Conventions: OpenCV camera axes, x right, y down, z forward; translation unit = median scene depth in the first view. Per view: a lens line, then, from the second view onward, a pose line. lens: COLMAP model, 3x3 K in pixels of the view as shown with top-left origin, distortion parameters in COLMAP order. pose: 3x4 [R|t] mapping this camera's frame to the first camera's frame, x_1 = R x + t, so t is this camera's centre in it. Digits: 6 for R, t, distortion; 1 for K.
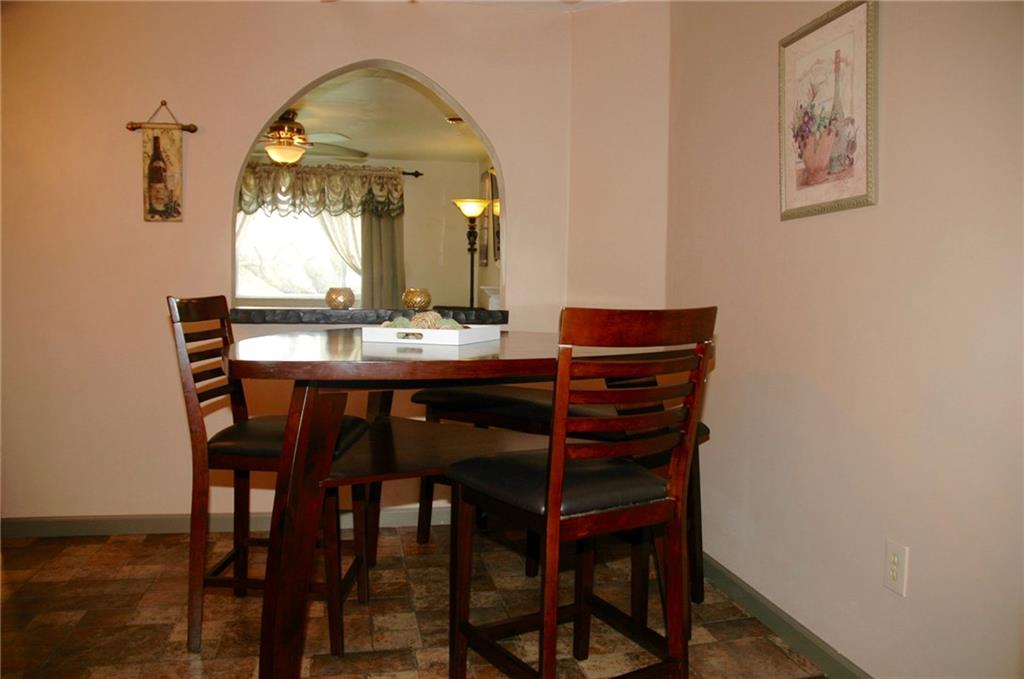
lens RADIAL K [[838.6, 0, 512.2], [0, 838.6, 311.7], [0, 0, 1]] dist [0.008590, 0.002436]
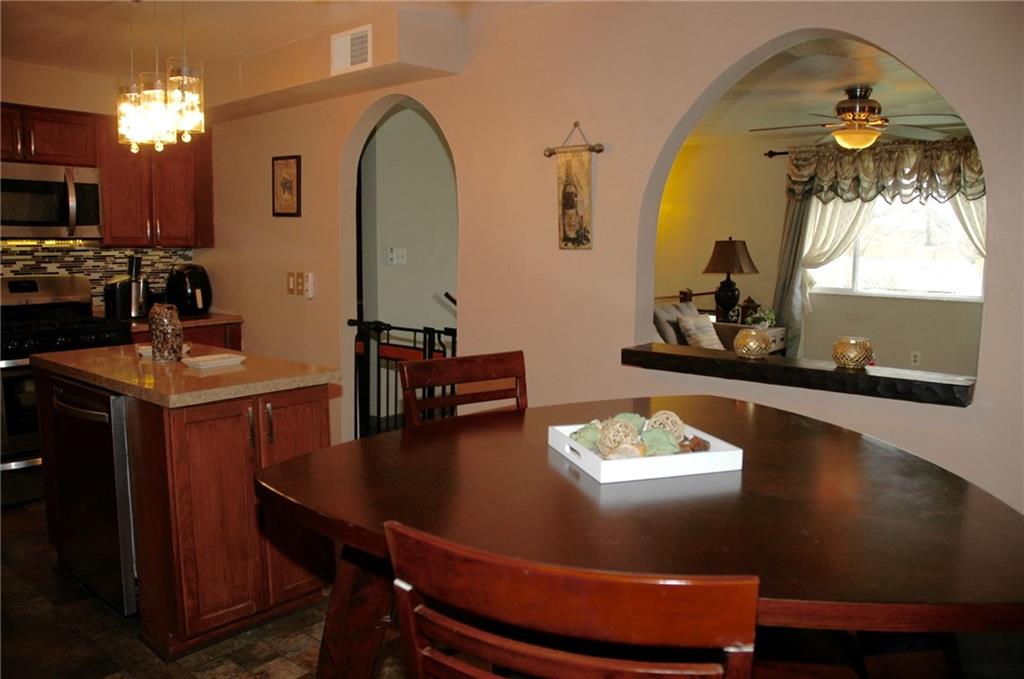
lens RADIAL K [[838.6, 0, 512.2], [0, 838.6, 311.7], [0, 0, 1]] dist [0.008590, 0.002436]
pose [[0.663176, 0.061125, -0.745963, 0.105734], [-0.032154, 0.998066, 0.053197, -0.036176], [0.747772, -0.011294, 0.663859, 0.134621]]
